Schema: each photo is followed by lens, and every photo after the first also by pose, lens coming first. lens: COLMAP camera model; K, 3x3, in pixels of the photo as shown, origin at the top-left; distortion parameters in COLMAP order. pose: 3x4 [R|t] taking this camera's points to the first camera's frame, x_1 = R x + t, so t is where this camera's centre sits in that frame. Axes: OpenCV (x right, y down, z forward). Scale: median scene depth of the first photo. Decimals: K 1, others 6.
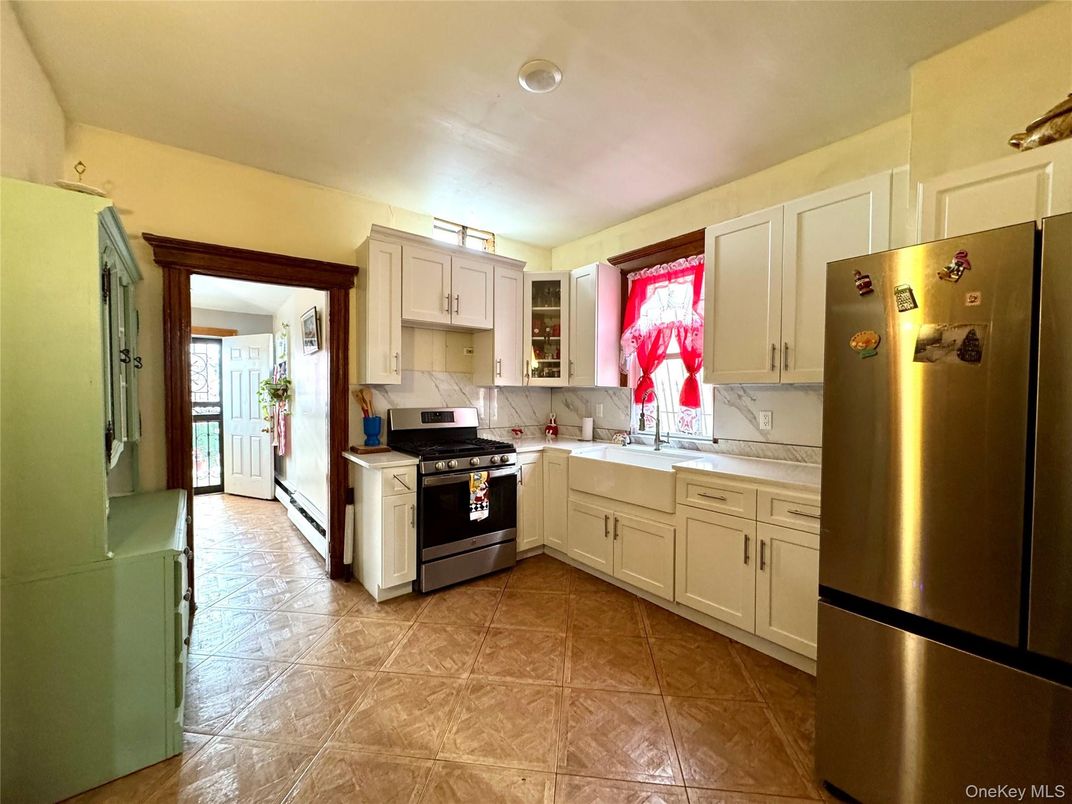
lens RADIAL K [[425.0, 0, 537.0], [0, 425.0, 402.6], [0, 0, 1]] dist [0.001351, -0.000030]
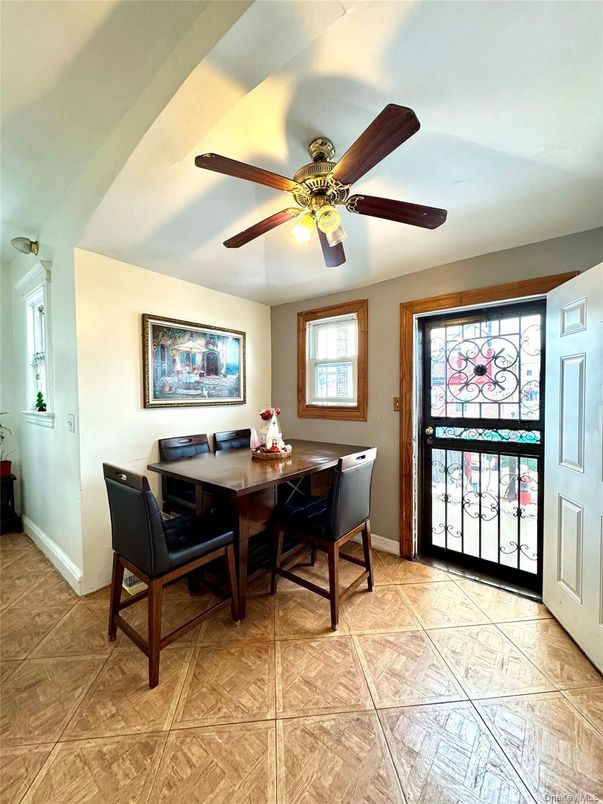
lens RADIAL K [[318.7, 0, 302.1], [0, 318.7, 400.4], [0, 0, 1]] dist [0.001351, -0.000030]
pose [[0.217398, 0.020648, -0.975865, -0.425379], [-0.018904, 0.999678, 0.016941, -0.029628], [0.975900, 0.014765, 0.217718, 0.626241]]
